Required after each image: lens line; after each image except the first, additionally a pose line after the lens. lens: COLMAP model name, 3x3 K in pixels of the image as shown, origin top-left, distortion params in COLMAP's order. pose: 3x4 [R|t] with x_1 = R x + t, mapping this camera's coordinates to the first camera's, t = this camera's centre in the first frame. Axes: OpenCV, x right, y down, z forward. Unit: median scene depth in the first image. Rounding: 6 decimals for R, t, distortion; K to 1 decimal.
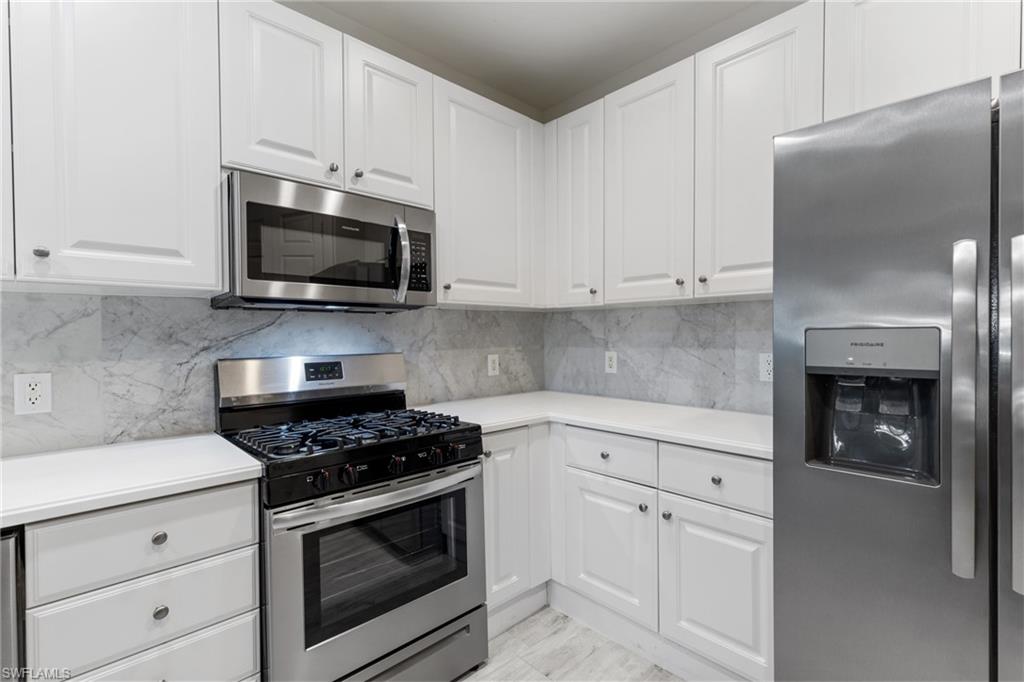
lens RADIAL K [[464.4, 0, 520.8], [0, 464.4, 340.7], [0, 0, 1]] dist [0.007555, -0.002559]
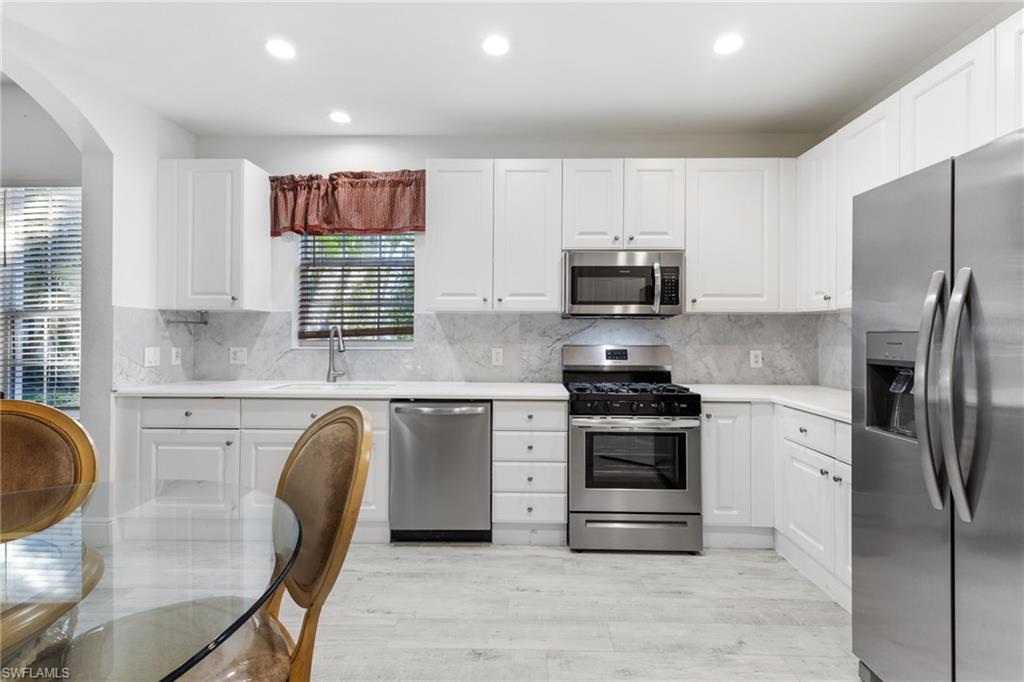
lens RADIAL K [[464.4, 0, 513.5], [0, 464.4, 332.8], [0, 0, 1]] dist [0.007555, -0.002559]
pose [[0.702621, 0.009434, -0.711502, 0.568711], [-0.018727, 0.999811, -0.005237, 0.002987], [0.711318, 0.017004, 0.702665, -0.496548]]
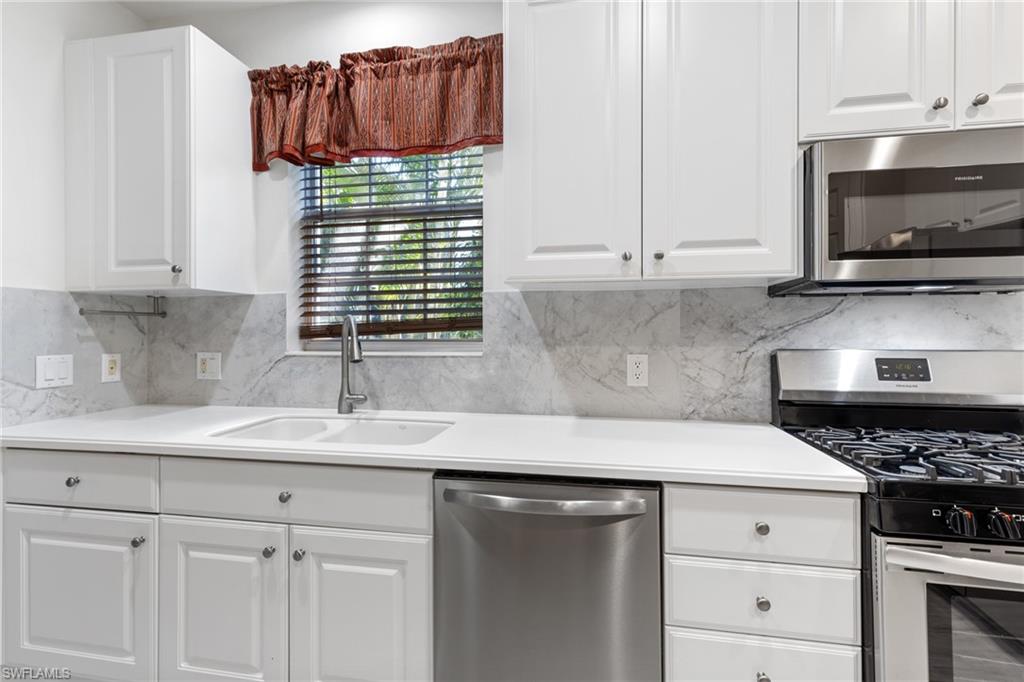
lens RADIAL K [[464.4, 0, 506.2], [0, 464.4, 327.6], [0, 0, 1]] dist [0.007555, -0.002559]
pose [[0.576530, 0.005824, -0.817055, -0.182991], [-0.010969, 0.999940, -0.000612, 0.001908], [0.817002, 0.009316, 0.576559, -0.012874]]
